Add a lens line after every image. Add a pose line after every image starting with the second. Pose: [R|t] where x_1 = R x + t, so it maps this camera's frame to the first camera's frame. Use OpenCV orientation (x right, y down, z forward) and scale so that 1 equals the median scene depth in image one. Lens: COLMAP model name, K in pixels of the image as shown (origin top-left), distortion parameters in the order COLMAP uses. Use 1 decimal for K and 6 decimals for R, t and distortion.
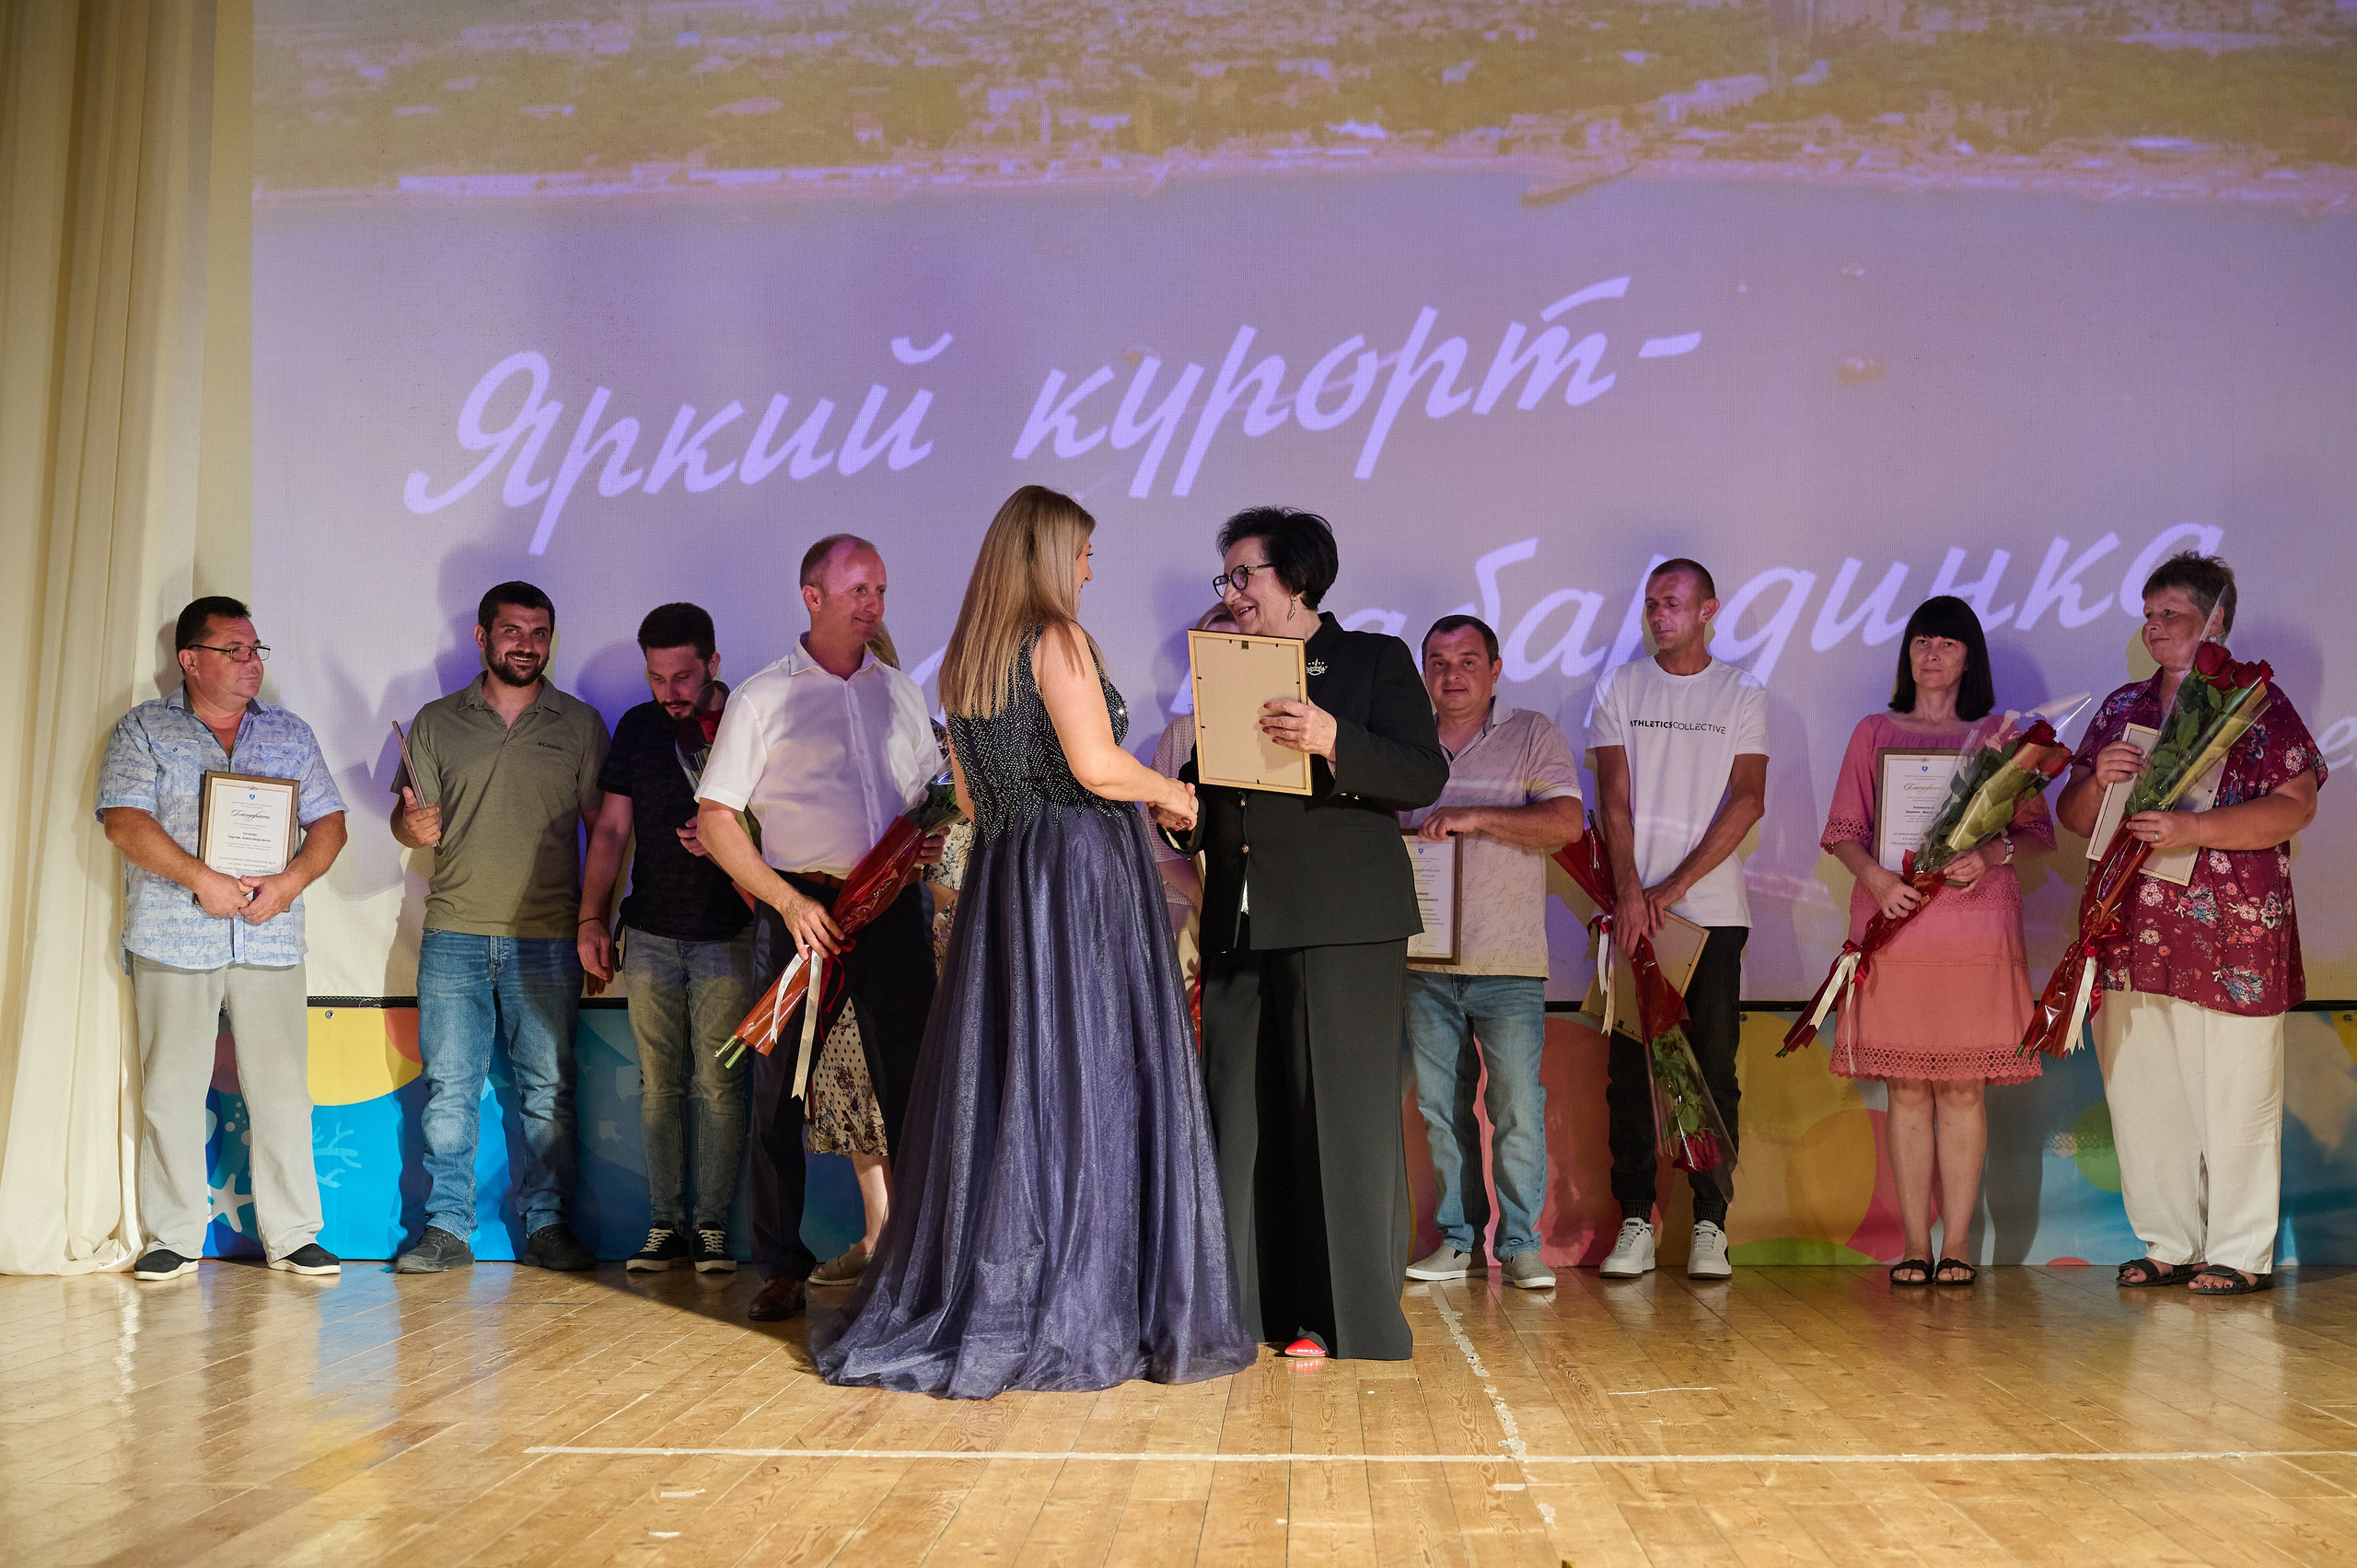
lens RADIAL K [[2865.6, 0, 1182.6], [0, 2865.6, 796.2], [0, 0, 1]] dist [-0.048935, 0.000000]
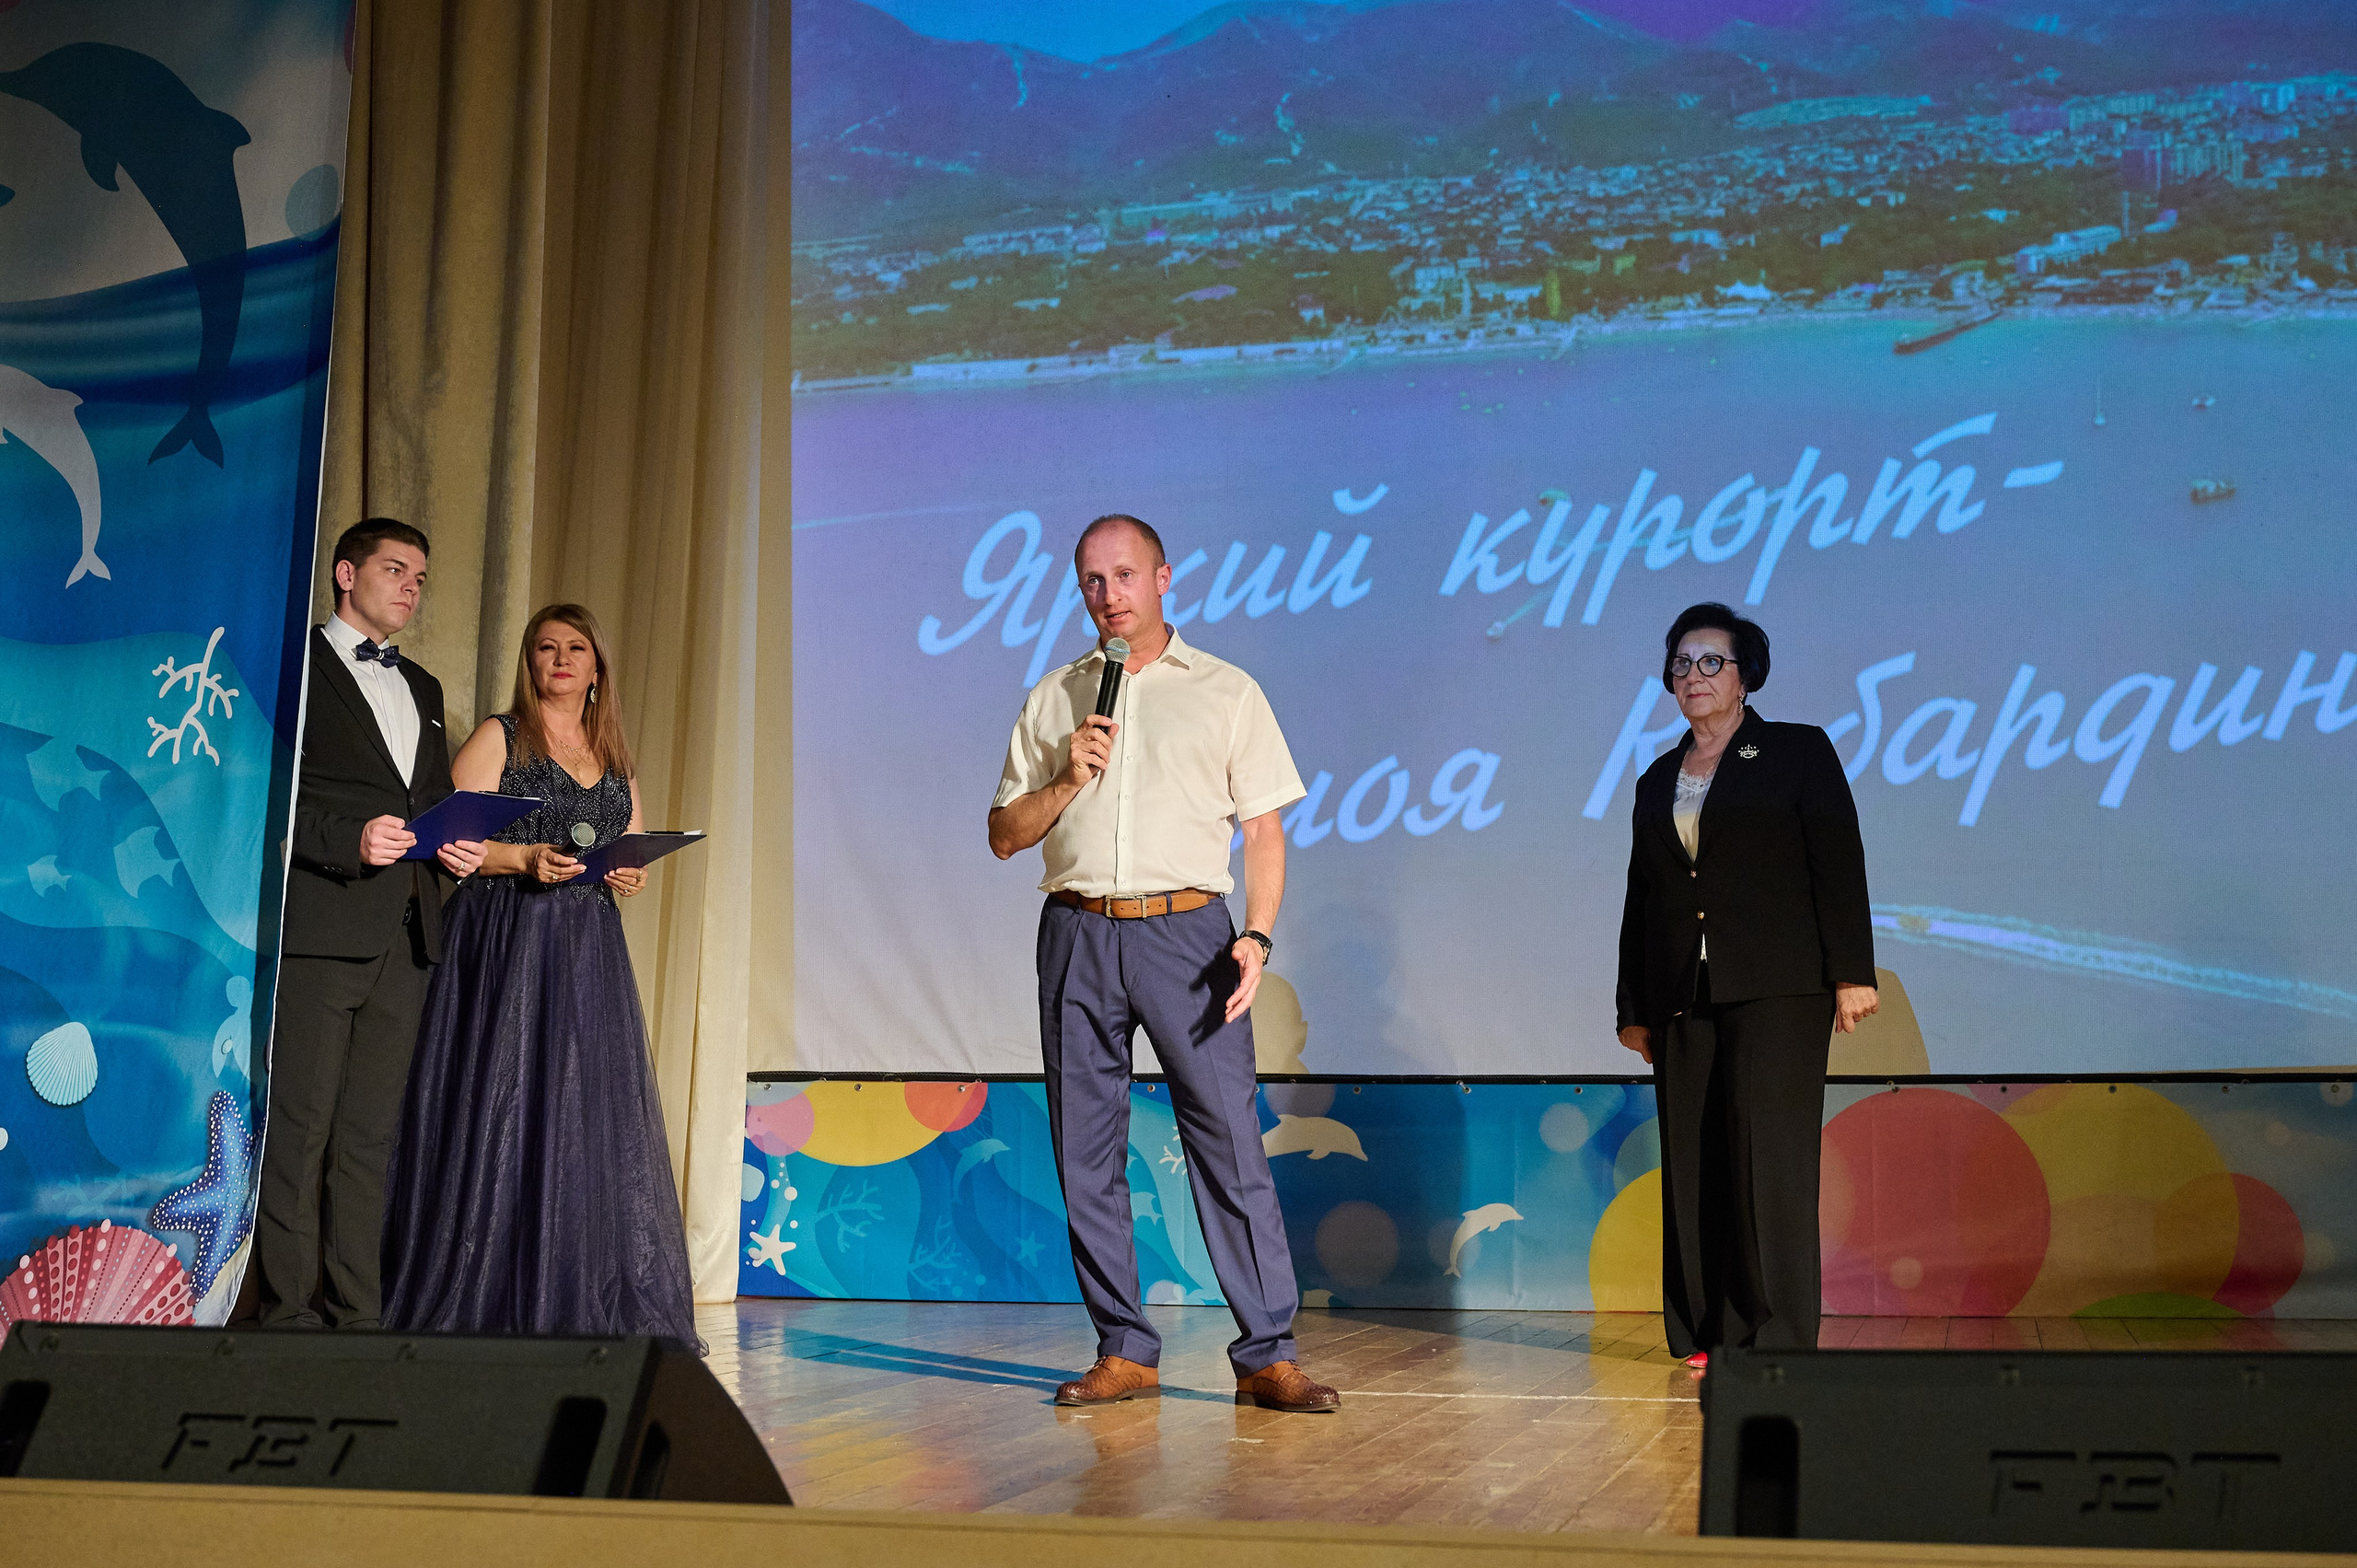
lens RADIAL K [[3266.1, 0, 1211.6], [0, 3266.1, 735.8], [0, 0, 1]] dist [-0.045177, 0.000000]
pose [[0.981786, -0.019645, -0.188973, 0.094134], [0.008807, 0.998277, -0.058020, 0.011885], [0.189787, 0.055299, 0.980267, -0.276663]]
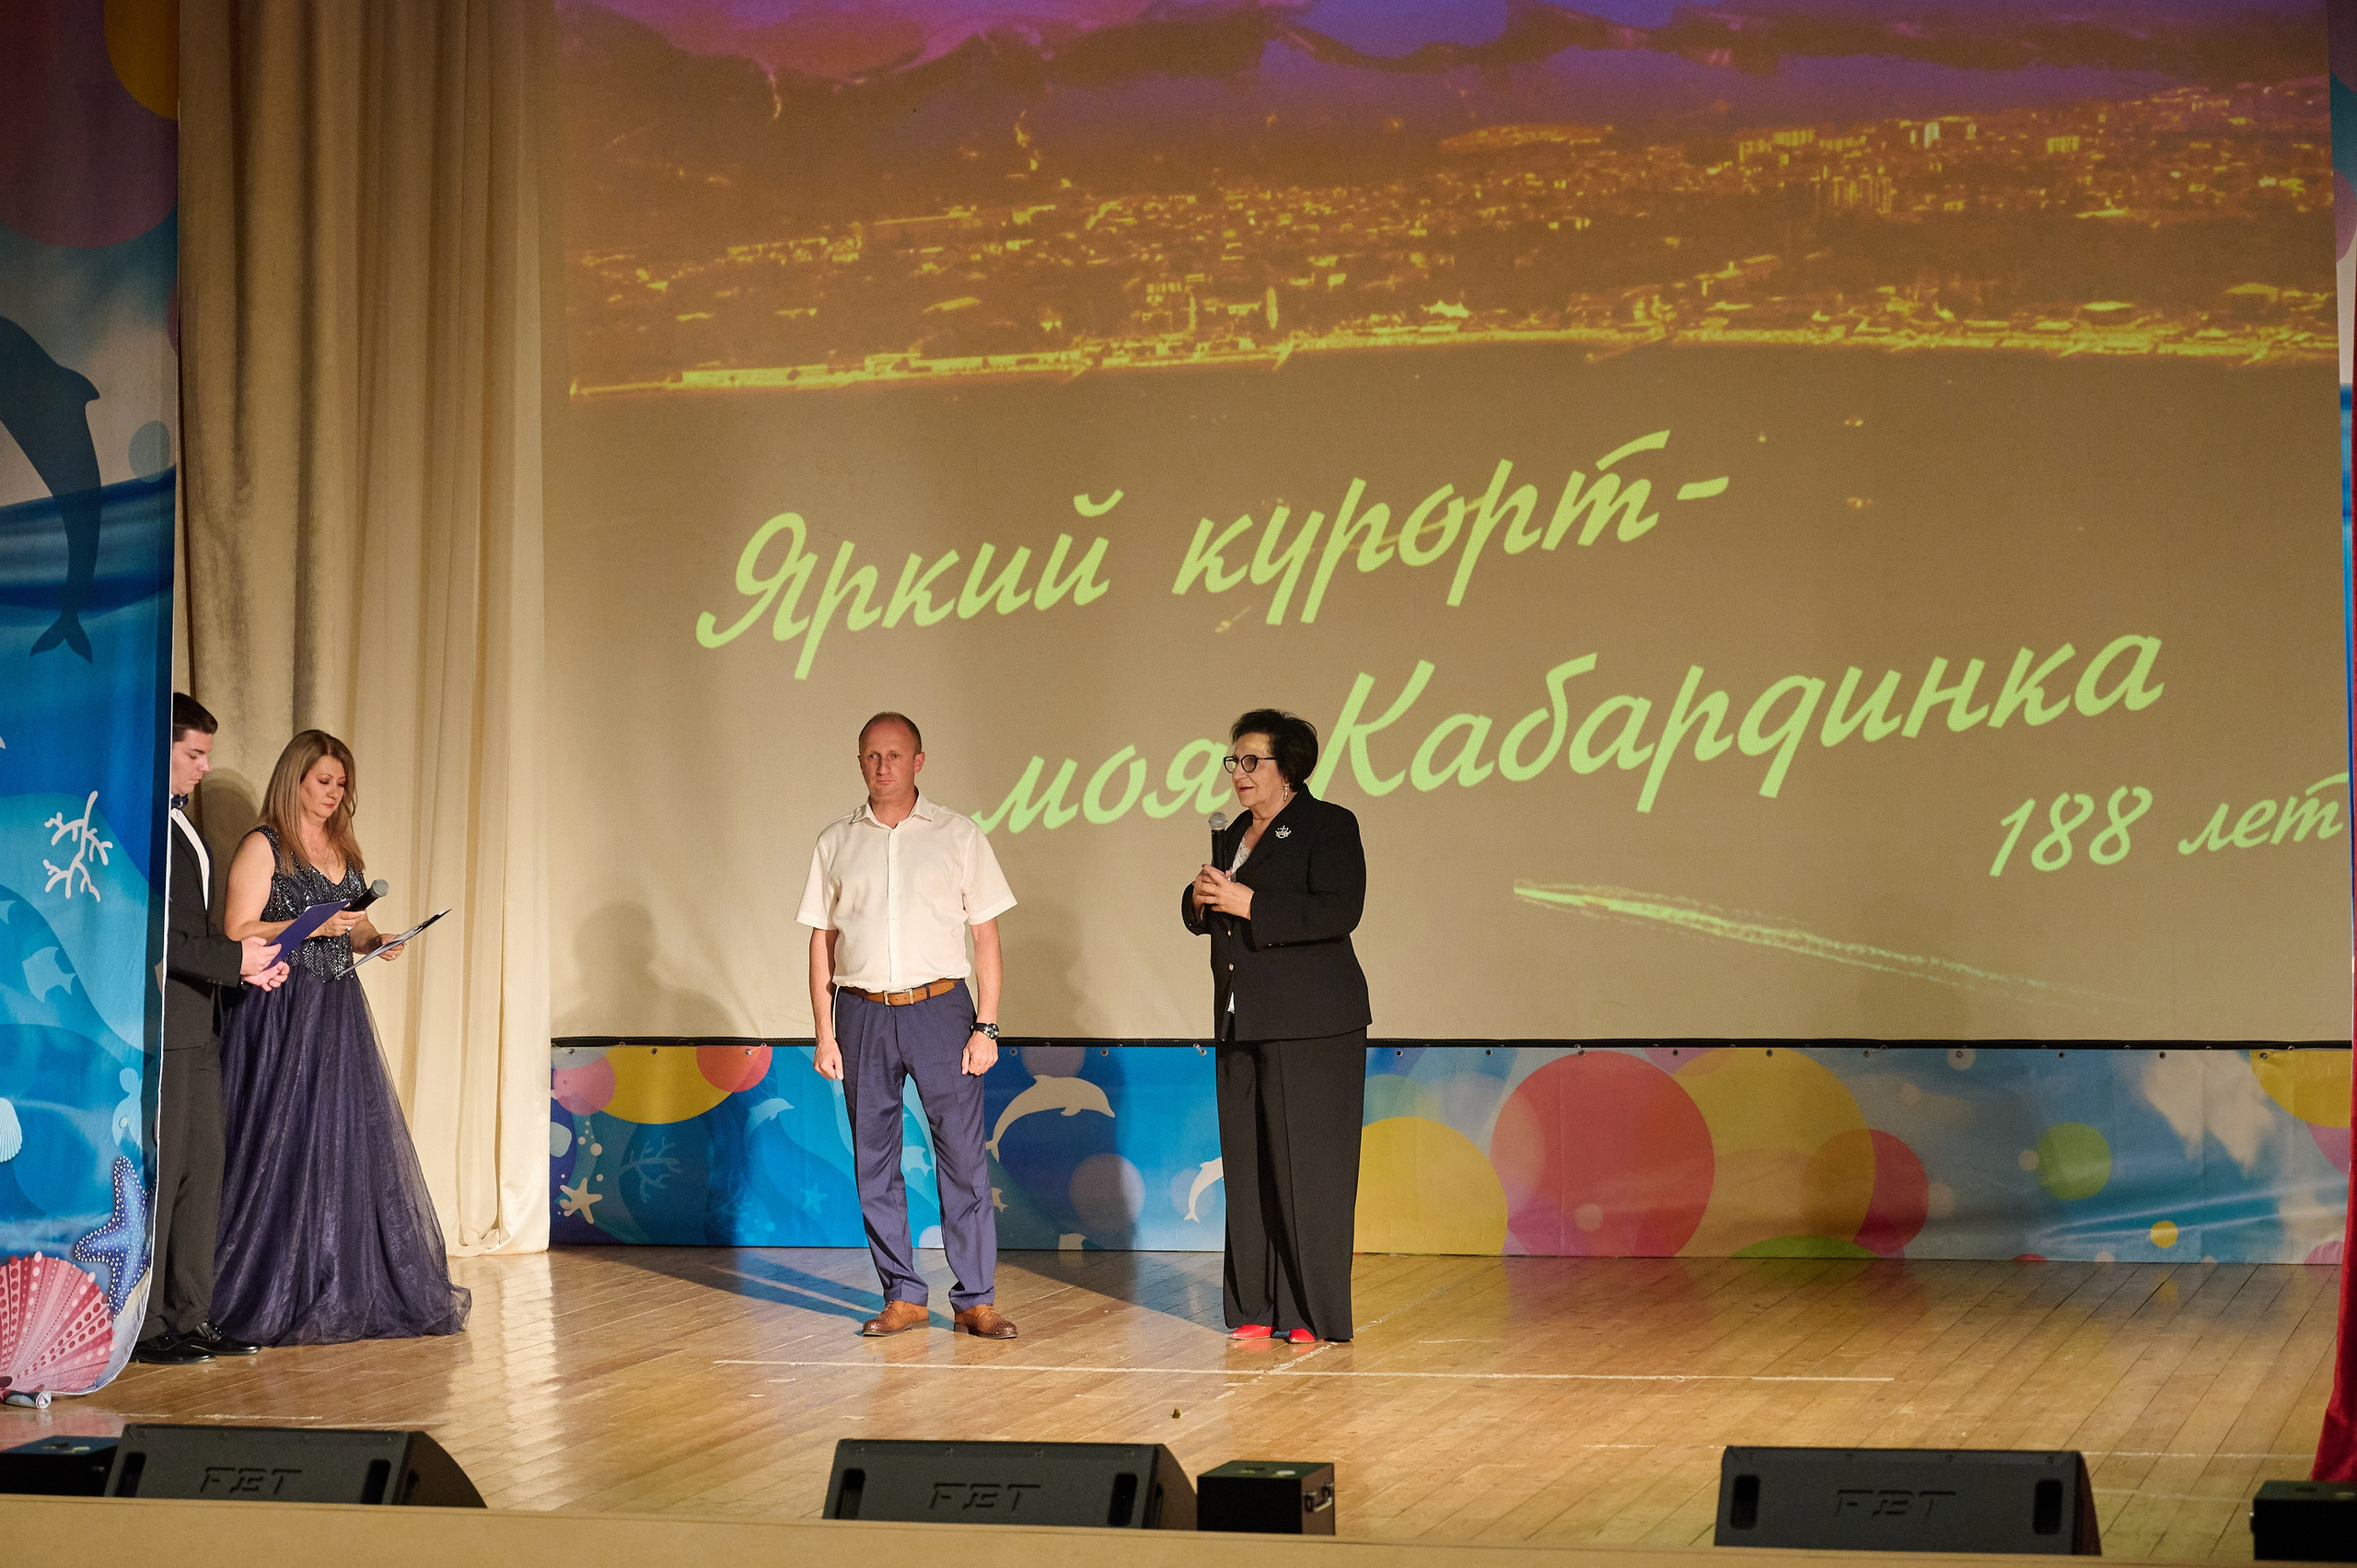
lens RADIAL K [[5347.8, 0, 1147.1], [0, 5347.8, 693.7], [0, 0, 1]] dist [-0.020148, 0.000000]
pose [[0.969190, -0.018528, -0.245618, 0.485832], [0.033541, 0.997806, 0.057082, -0.205167], [0.244022, -0.063562, 0.967685, -1.198544]]
